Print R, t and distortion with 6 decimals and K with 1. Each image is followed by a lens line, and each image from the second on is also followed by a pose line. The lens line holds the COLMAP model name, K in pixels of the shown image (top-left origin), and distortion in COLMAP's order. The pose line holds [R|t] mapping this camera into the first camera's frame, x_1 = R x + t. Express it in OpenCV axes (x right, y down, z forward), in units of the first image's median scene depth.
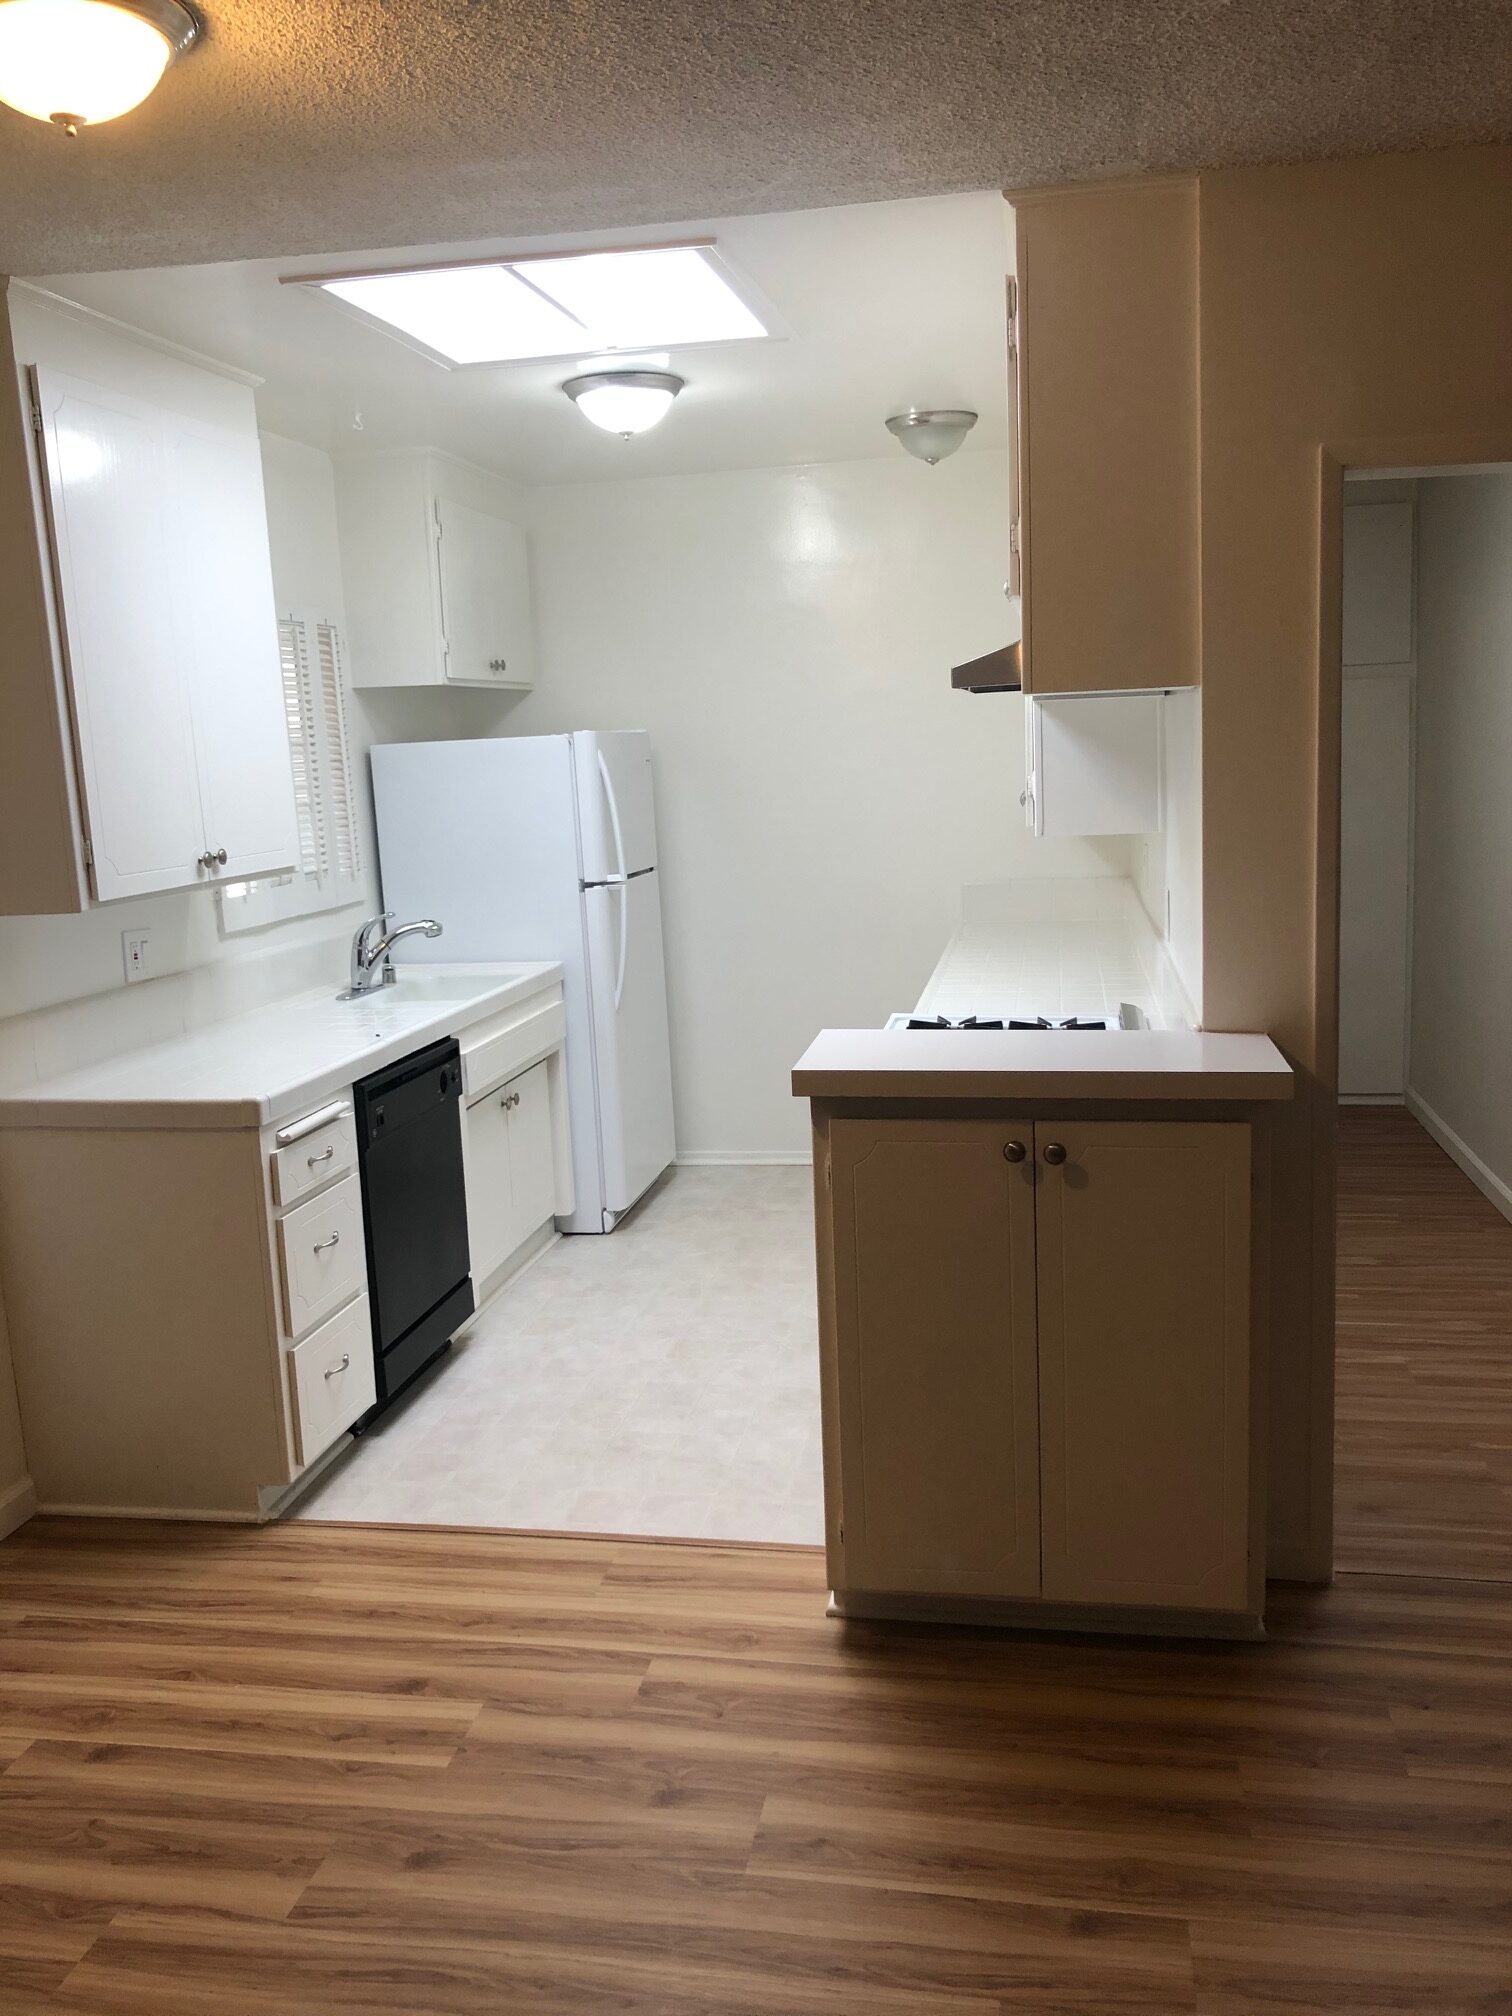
lens RADIAL K [[1647.5, 0, 756.0], [0, 1647.5, 1008.0], [0, 0, 1]] dist [0.094558, -0.105417]
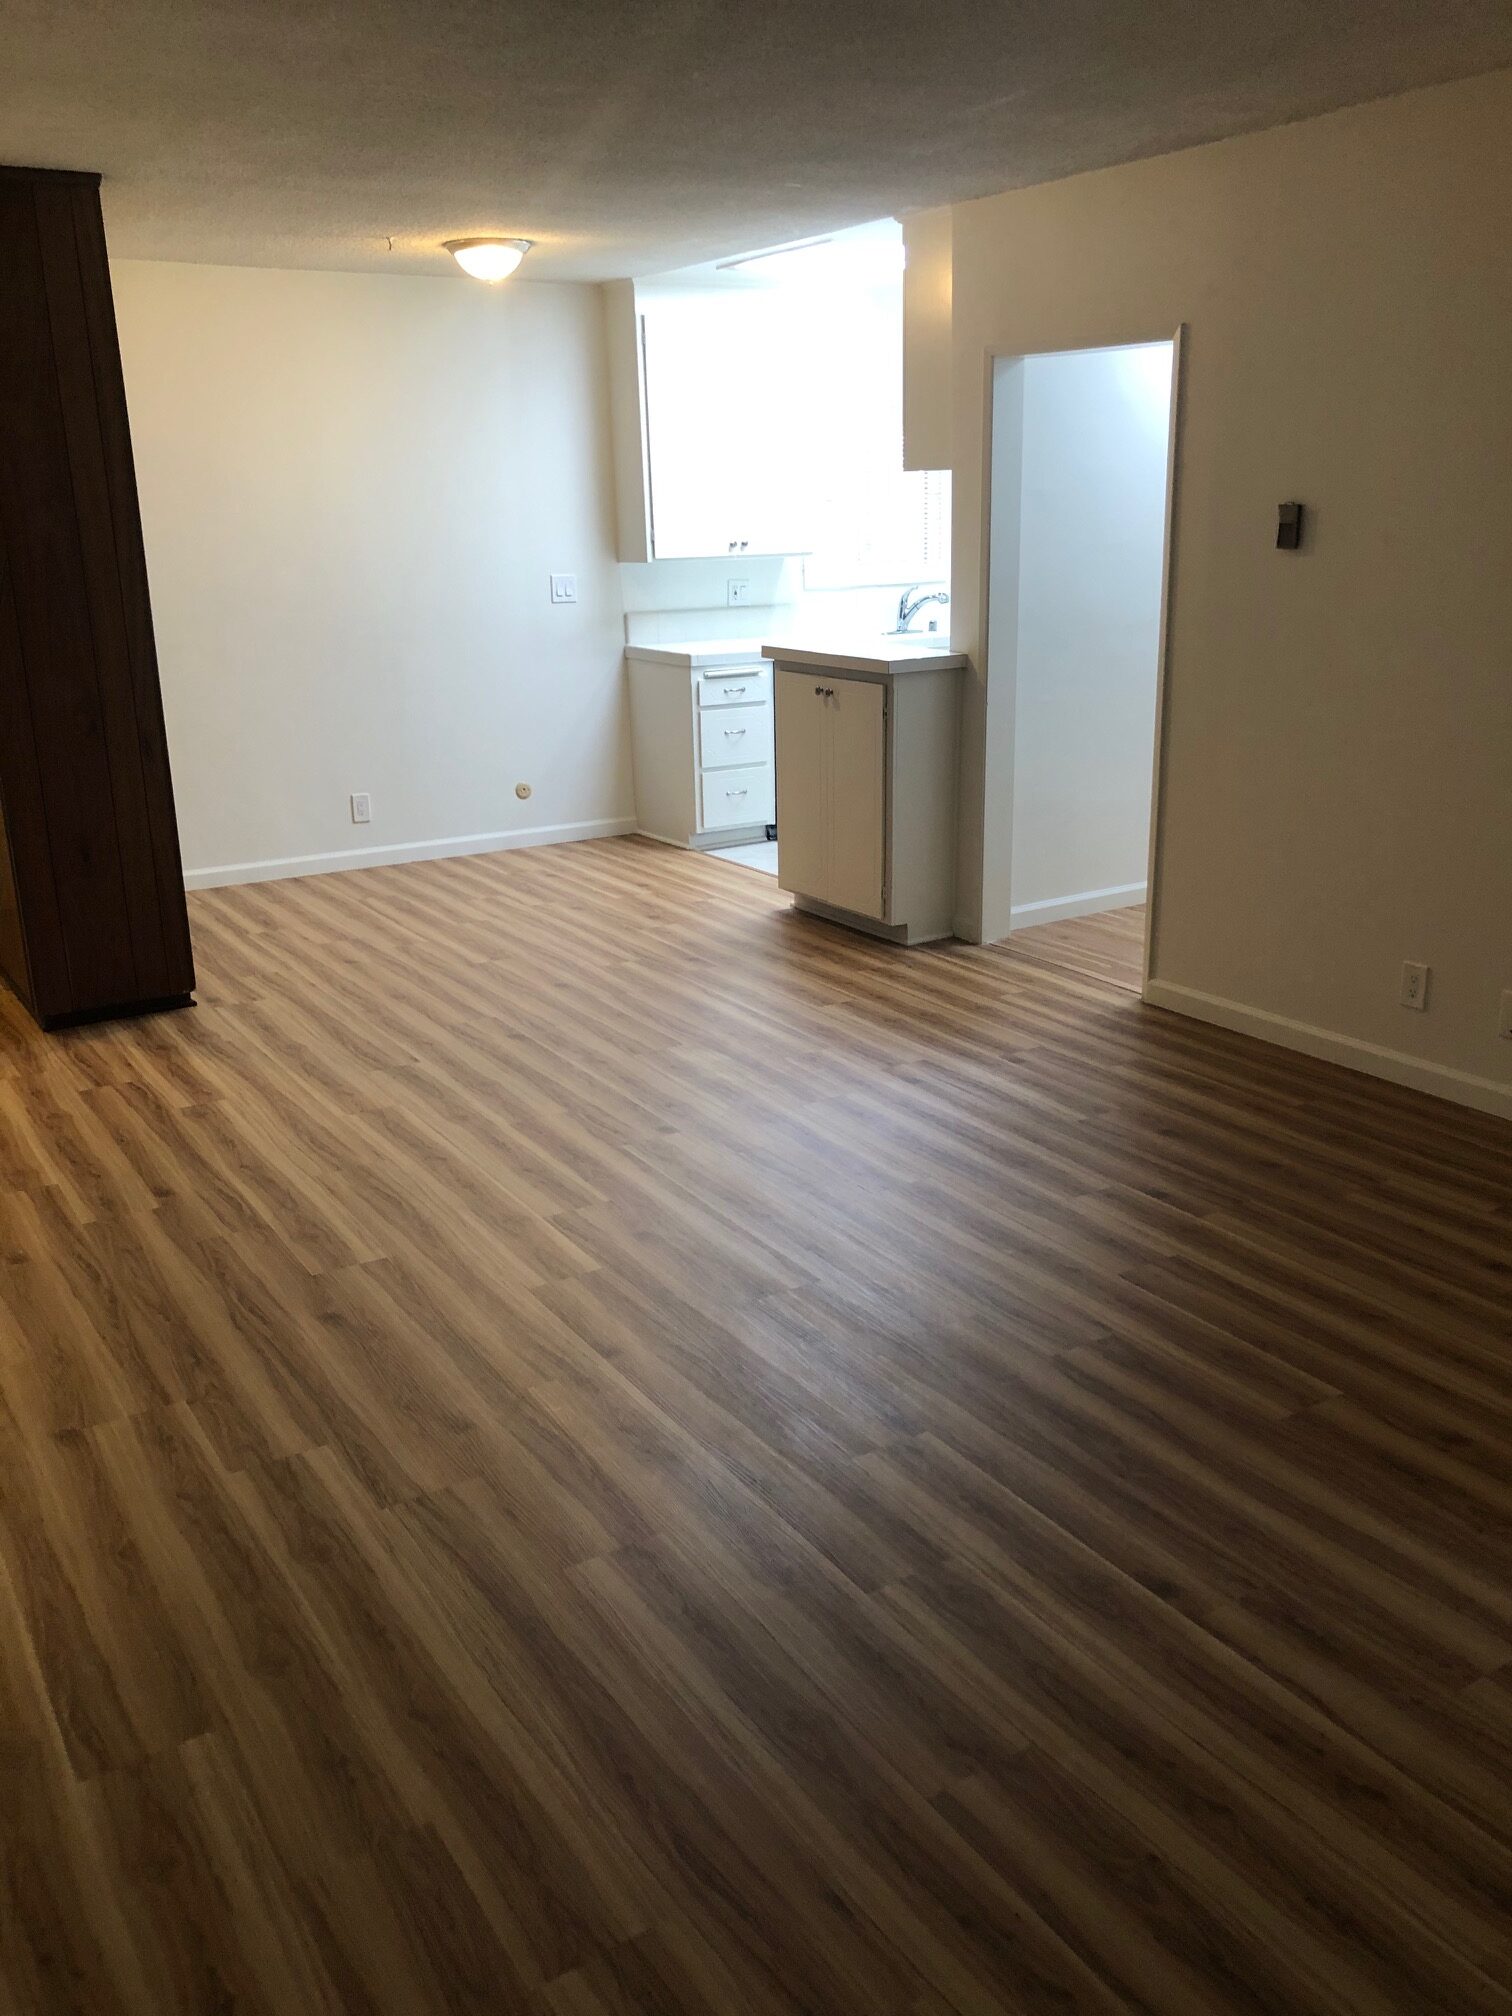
lens RADIAL K [[1647.5, 0, 756.0], [0, 1647.5, 1008.0], [0, 0, 1]] dist [0.094558, -0.105417]
pose [[0.682381, 0.244827, -0.688779, 0.925668], [-0.132191, 0.968040, 0.213128, 0.020060], [0.718945, -0.054384, 0.692936, -0.333475]]
